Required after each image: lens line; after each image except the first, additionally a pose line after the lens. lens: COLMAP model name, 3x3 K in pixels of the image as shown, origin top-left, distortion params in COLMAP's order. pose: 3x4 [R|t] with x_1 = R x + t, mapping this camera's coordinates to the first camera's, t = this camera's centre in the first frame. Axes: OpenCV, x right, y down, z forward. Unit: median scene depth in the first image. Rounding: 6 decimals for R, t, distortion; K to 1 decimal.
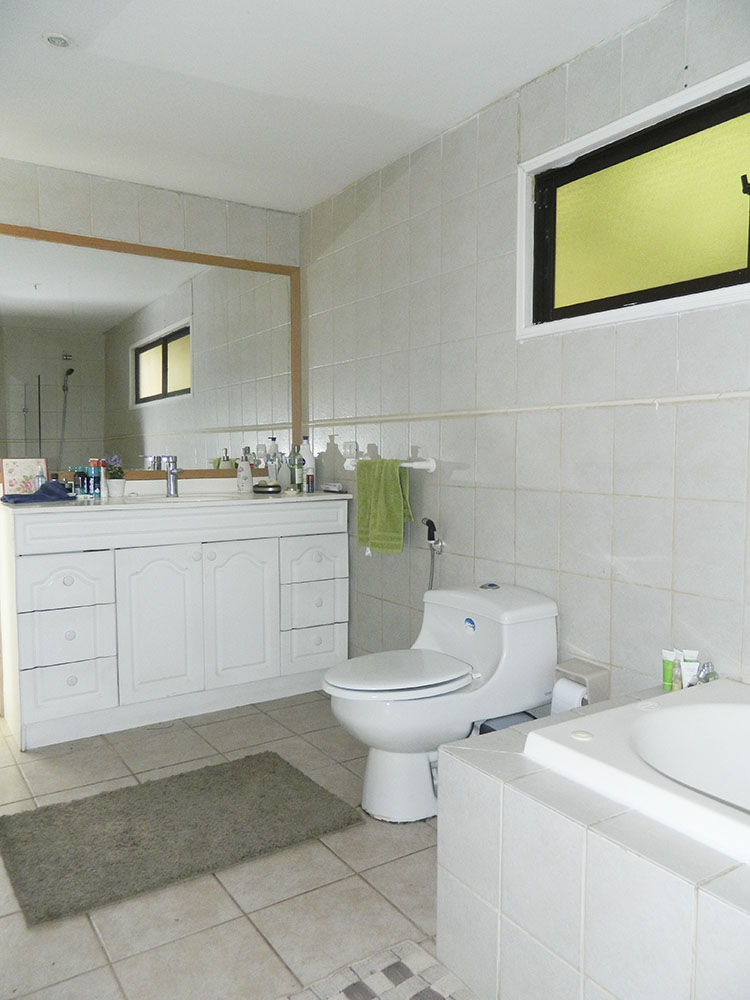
lens RADIAL K [[760.3, 0, 376.5], [0, 760.3, 500.6], [0, 0, 1]] dist [0.009096, 0.004945]
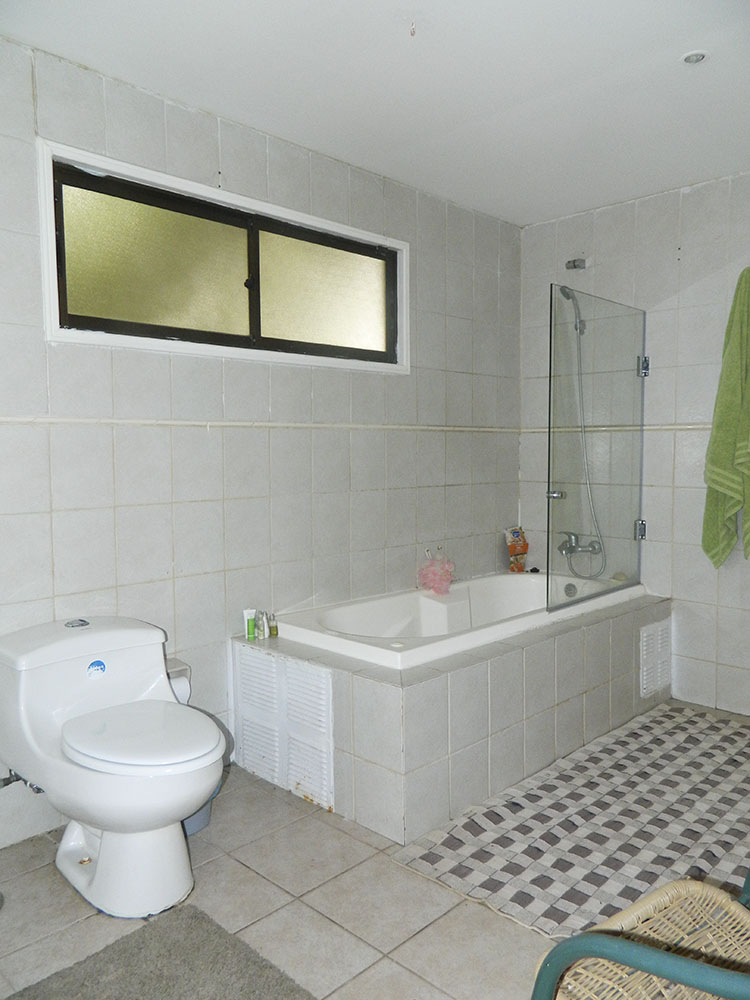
lens RADIAL K [[760.3, 0, 376.4], [0, 760.3, 499.0], [0, 0, 1]] dist [0.009096, 0.004945]
pose [[-0.217018, -0.068036, 0.973794, -0.897082], [0.068385, 0.994058, 0.084692, -0.092847], [-0.973769, 0.084973, -0.211076, 0.982363]]
